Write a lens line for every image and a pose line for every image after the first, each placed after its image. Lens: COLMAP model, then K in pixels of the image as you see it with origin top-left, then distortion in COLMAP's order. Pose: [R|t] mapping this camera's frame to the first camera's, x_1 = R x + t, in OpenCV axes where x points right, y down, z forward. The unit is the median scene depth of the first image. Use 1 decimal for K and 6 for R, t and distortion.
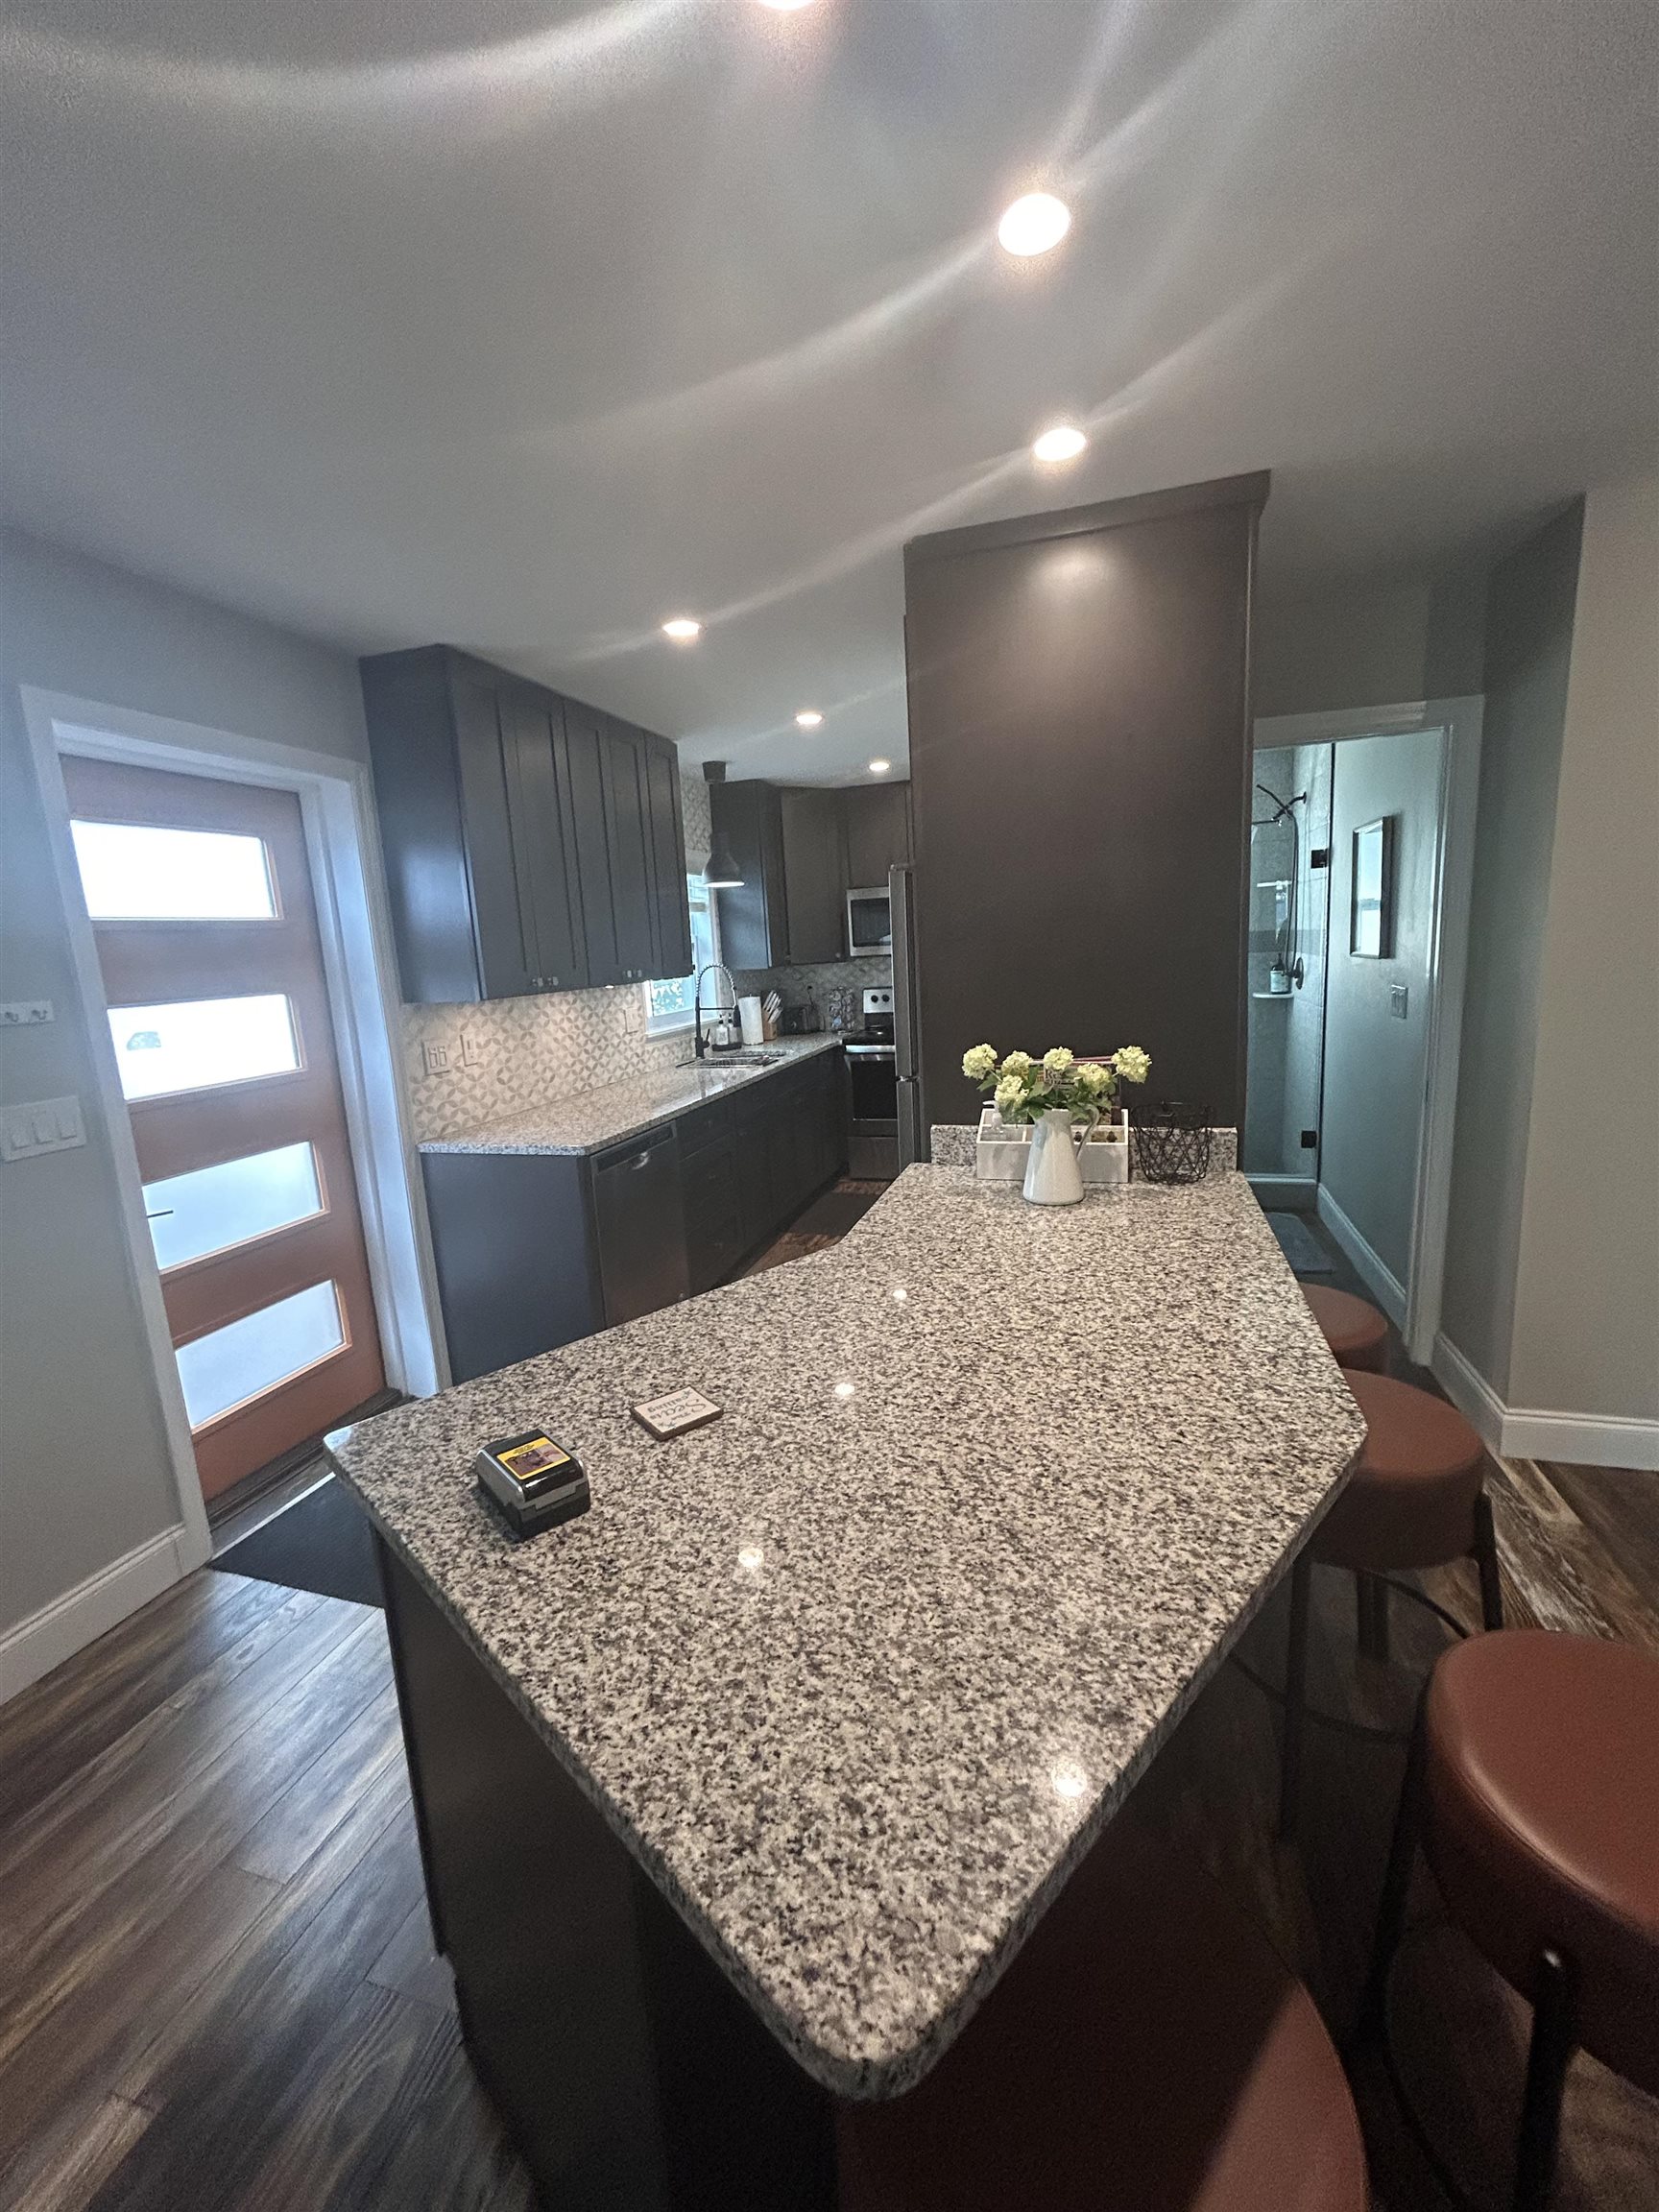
lens RADIAL K [[892.9, 0, 832.4], [0, 892.9, 1100.3], [0, 0, 1]] dist [0.001084, 0.000090]
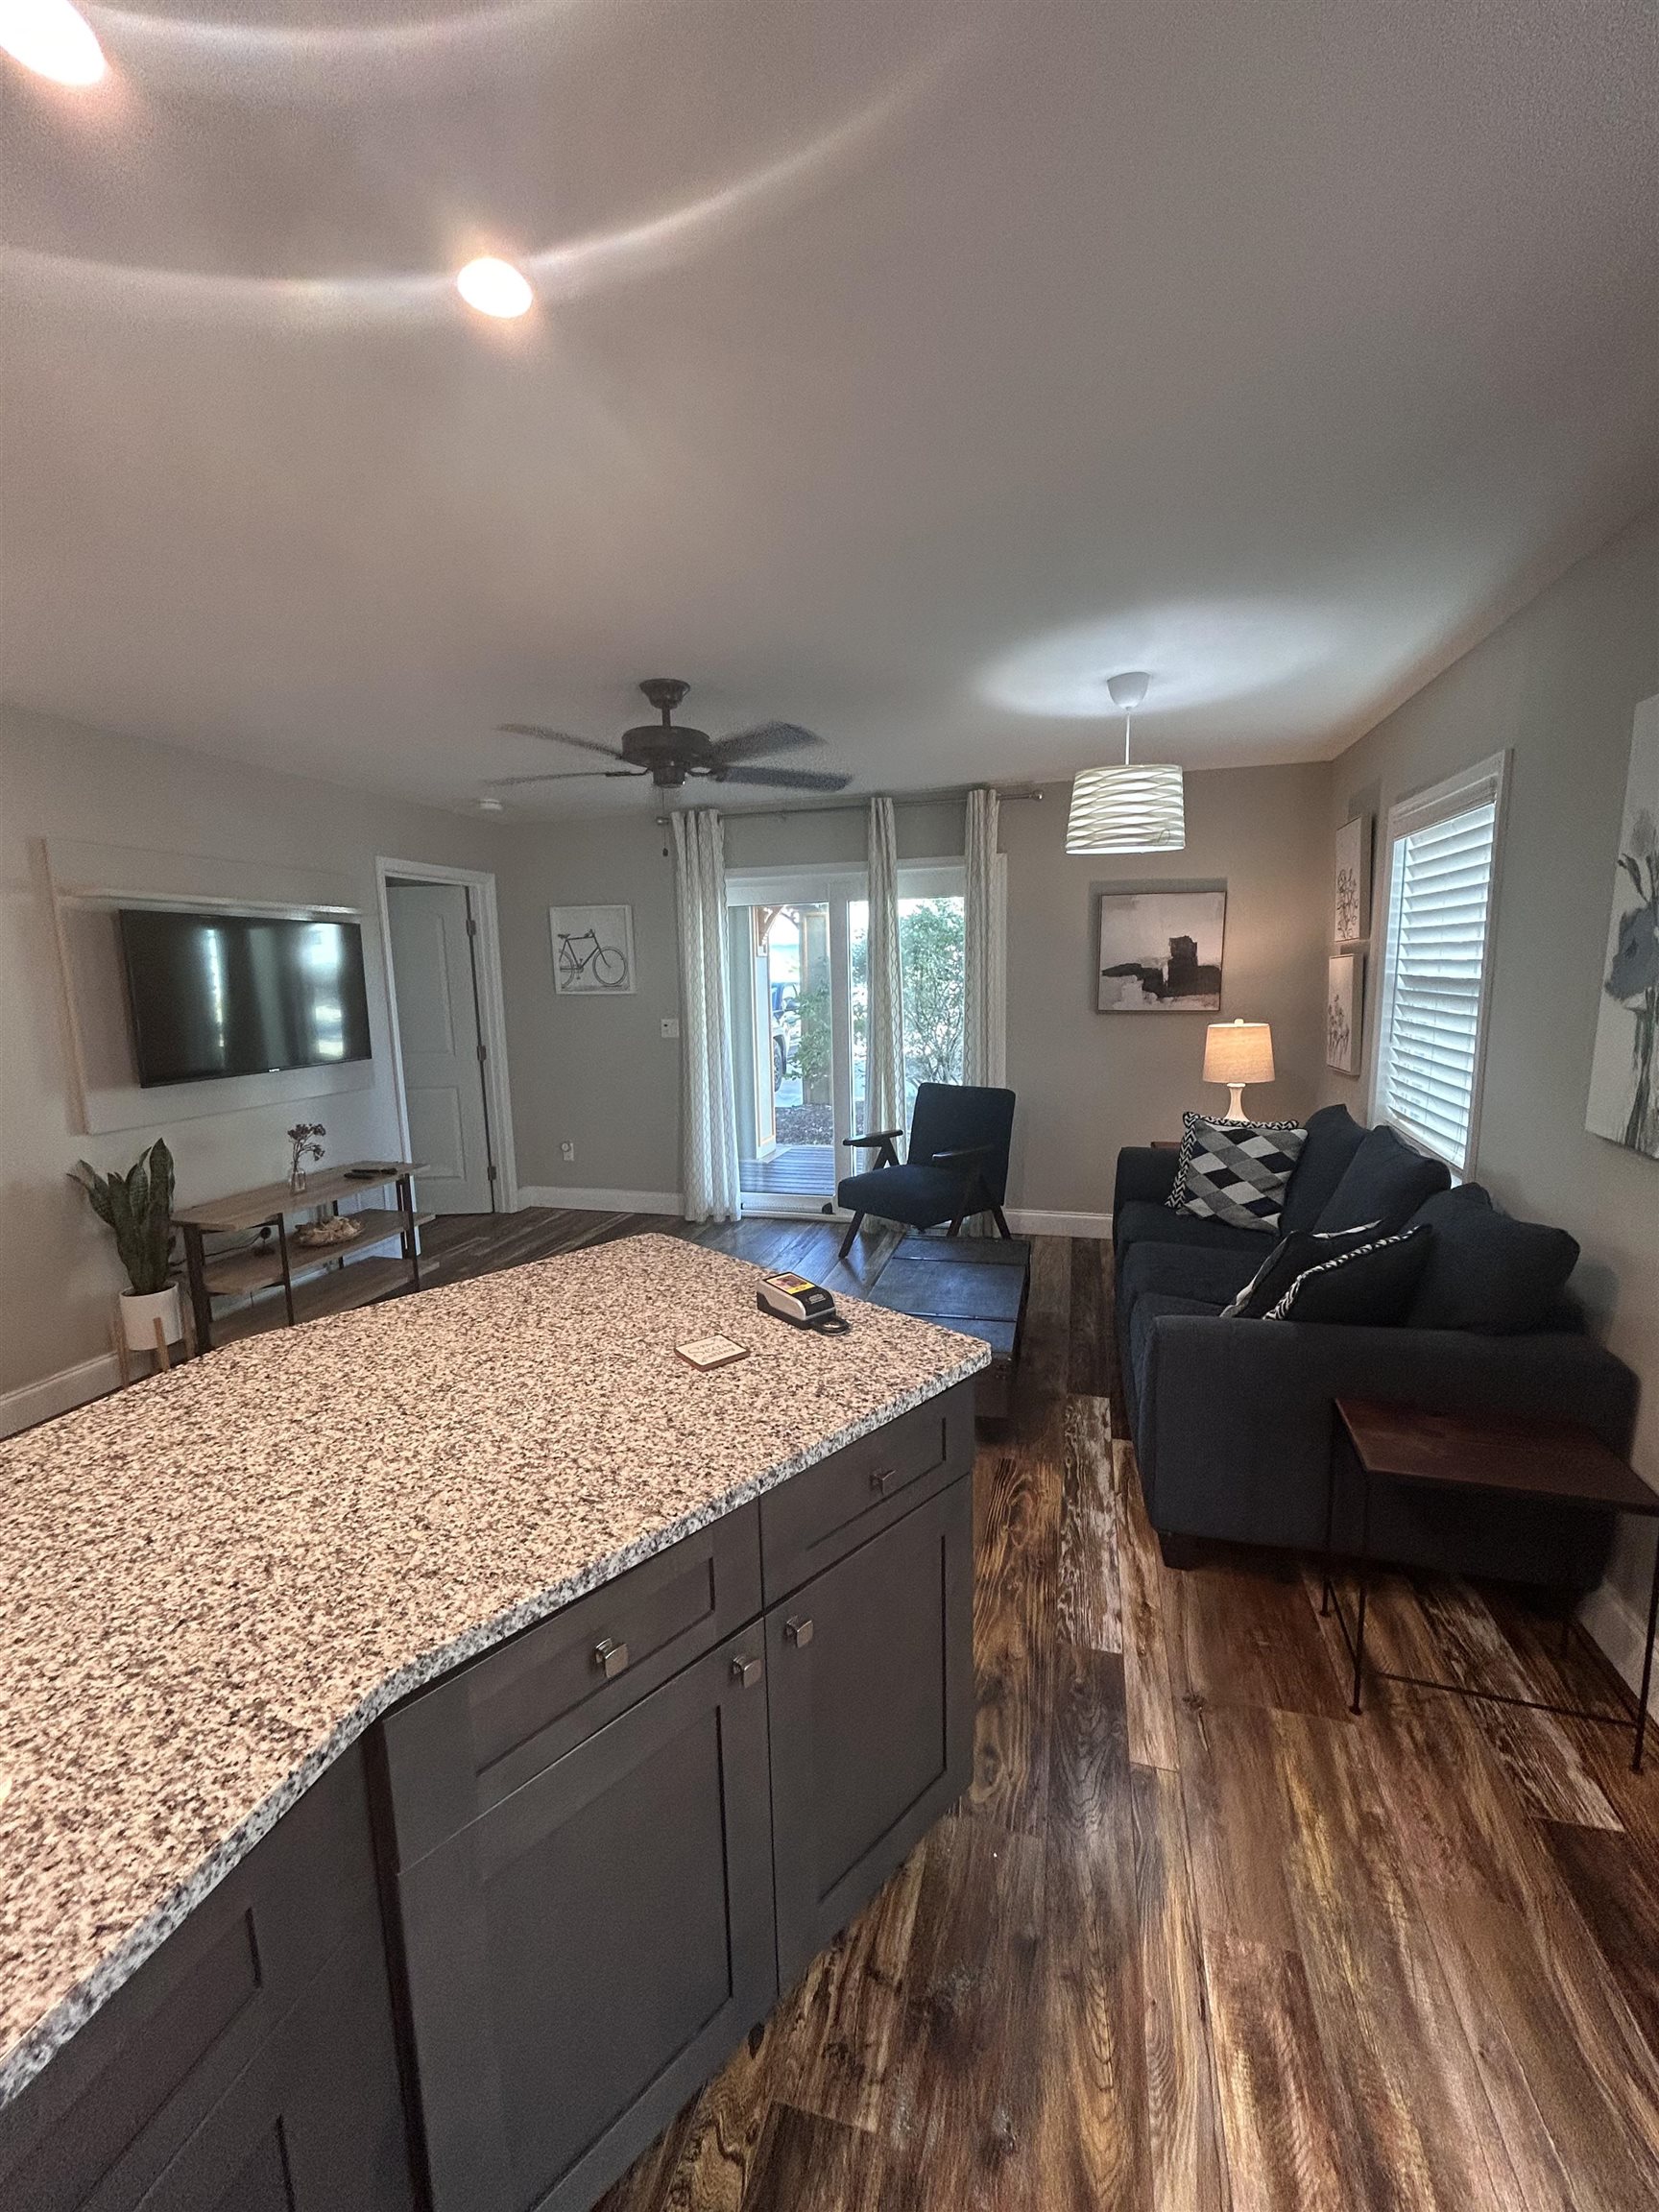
lens RADIAL K [[892.9, 0, 830.6], [0, 892.9, 1105.4], [0, 0, 1]] dist [0.001084, 0.000090]
pose [[-0.997309, 0.073153, -0.004843, -0.354831], [0.067729, 0.944609, 0.321133, -0.360097], [0.028066, 0.319941, -0.947022, 2.047973]]
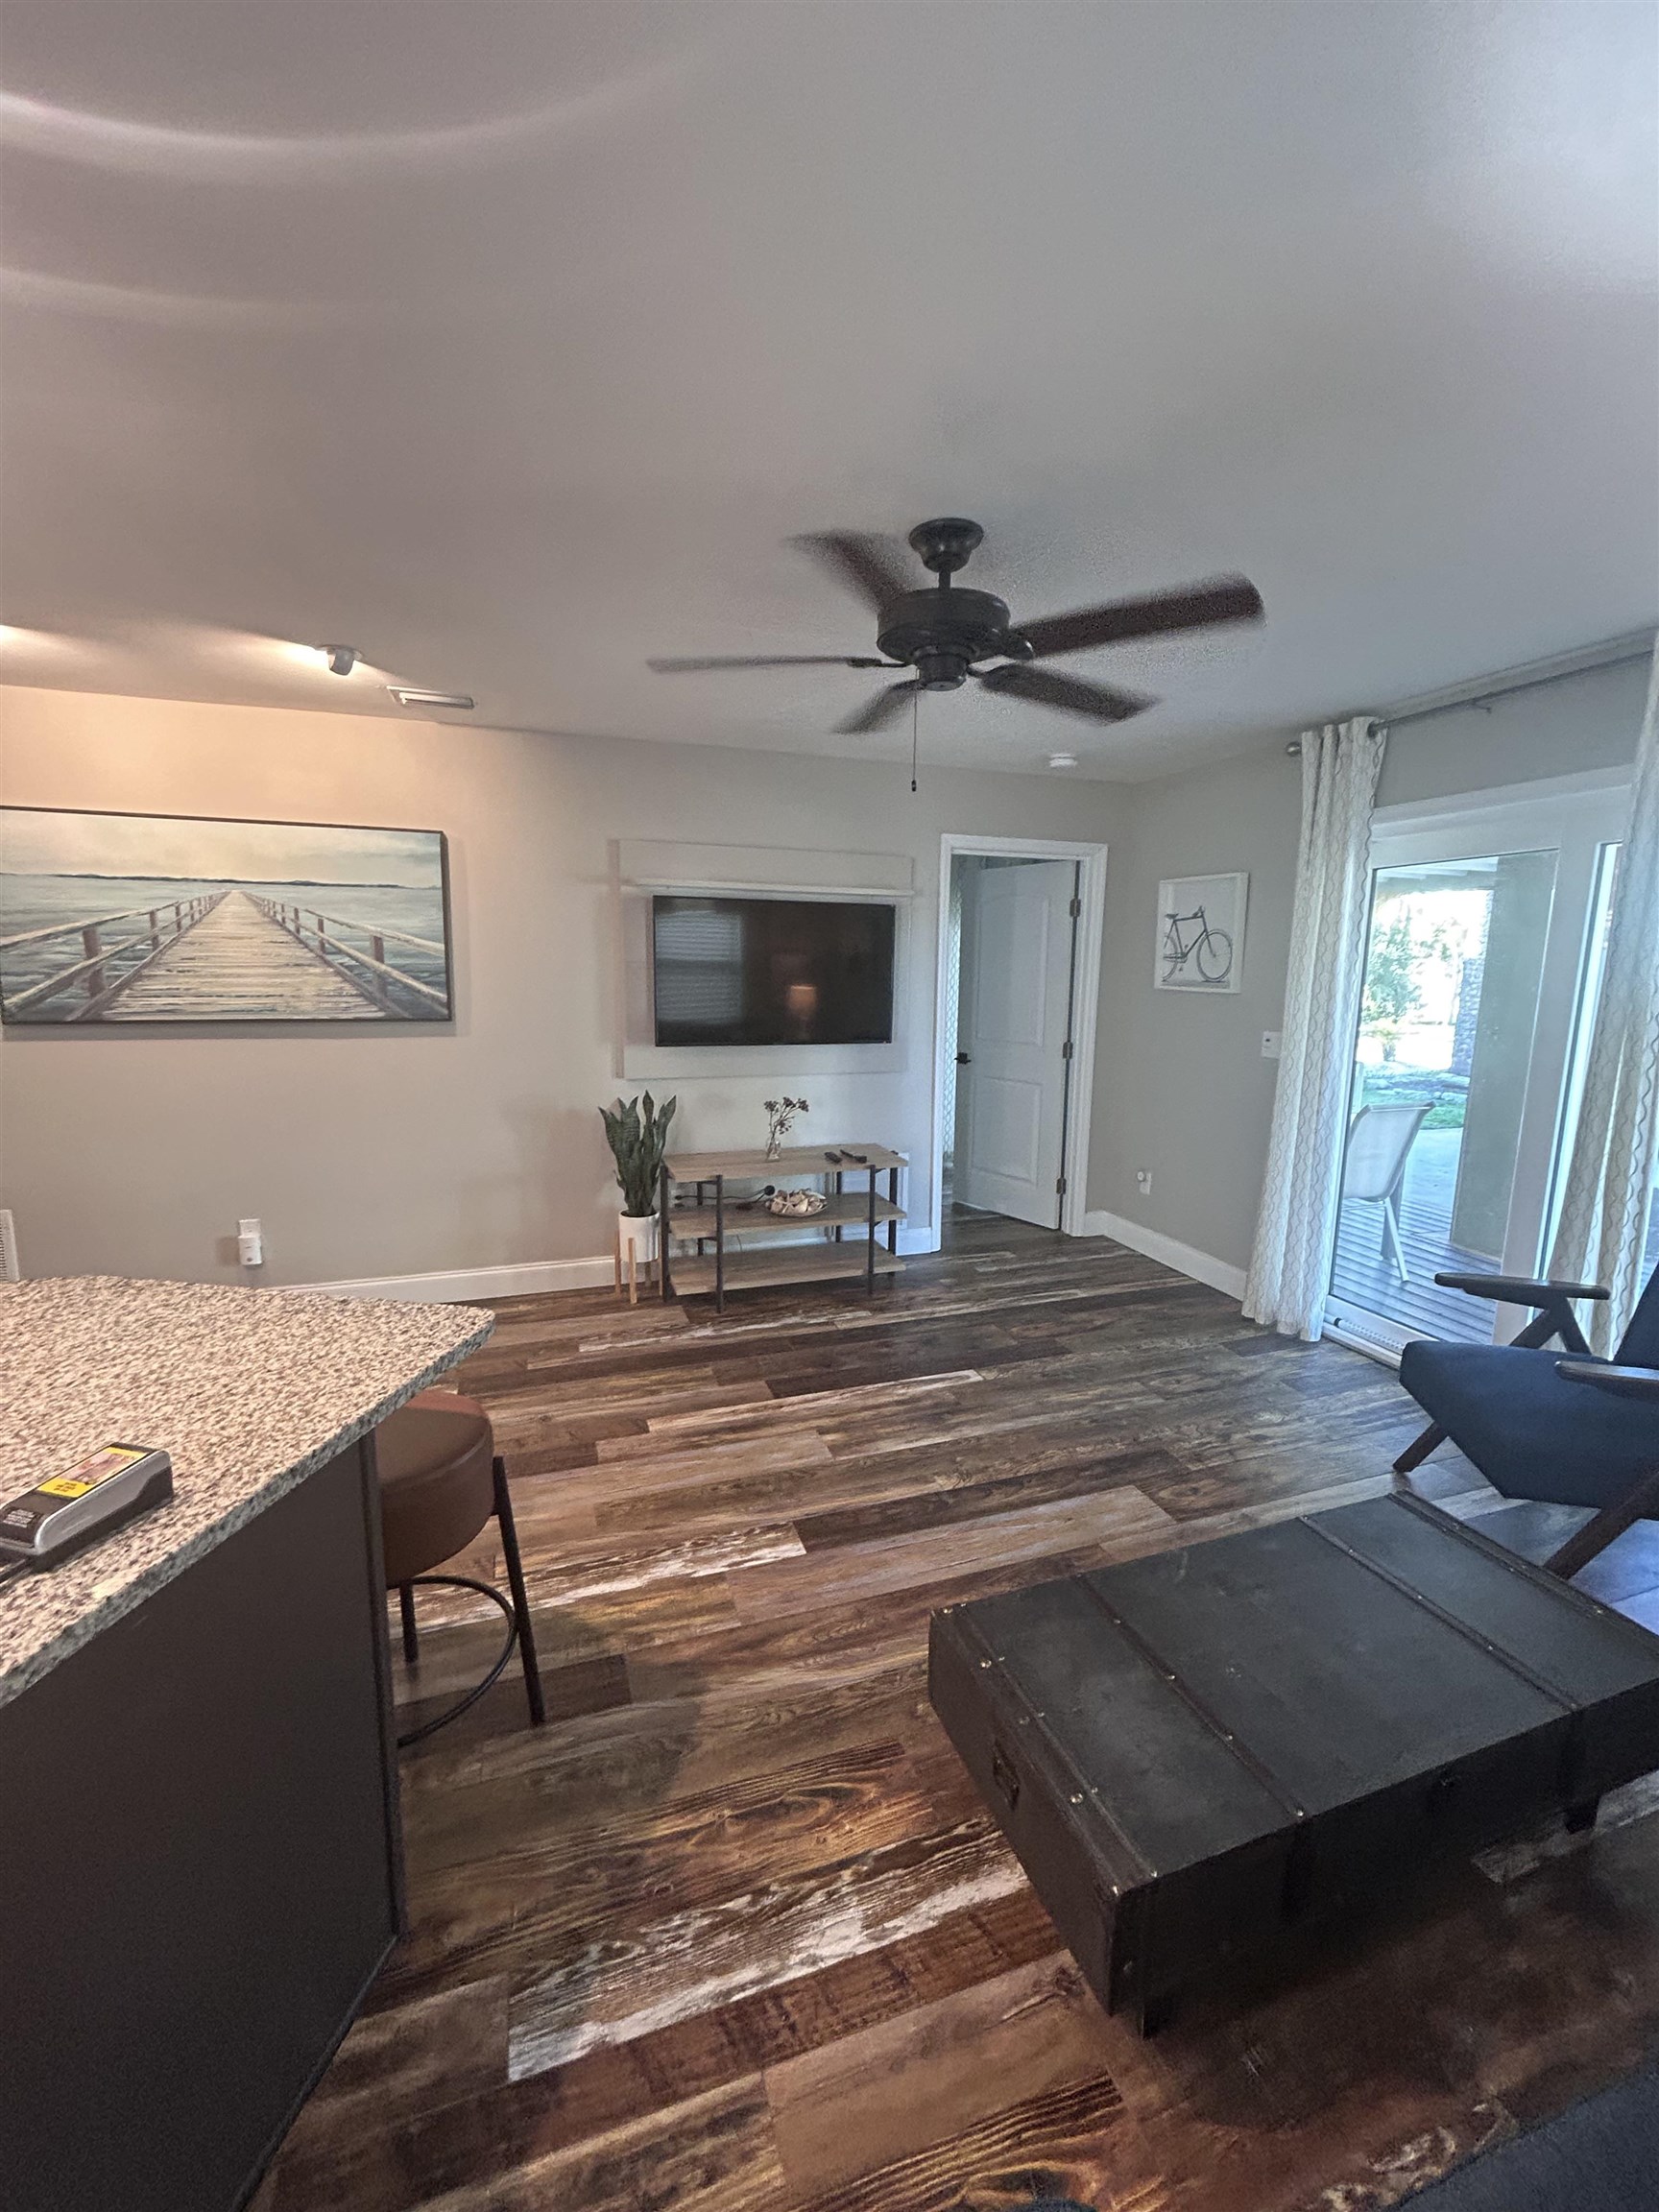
lens RADIAL K [[892.9, 0, 823.4], [0, 892.9, 1103.8], [0, 0, 1]] dist [0.001084, 0.000090]
pose [[-0.578412, -0.084926, 0.811312, -1.308436], [0.158964, 0.963765, 0.214215, -0.061511], [-0.800106, 0.252874, -0.543953, 0.660303]]
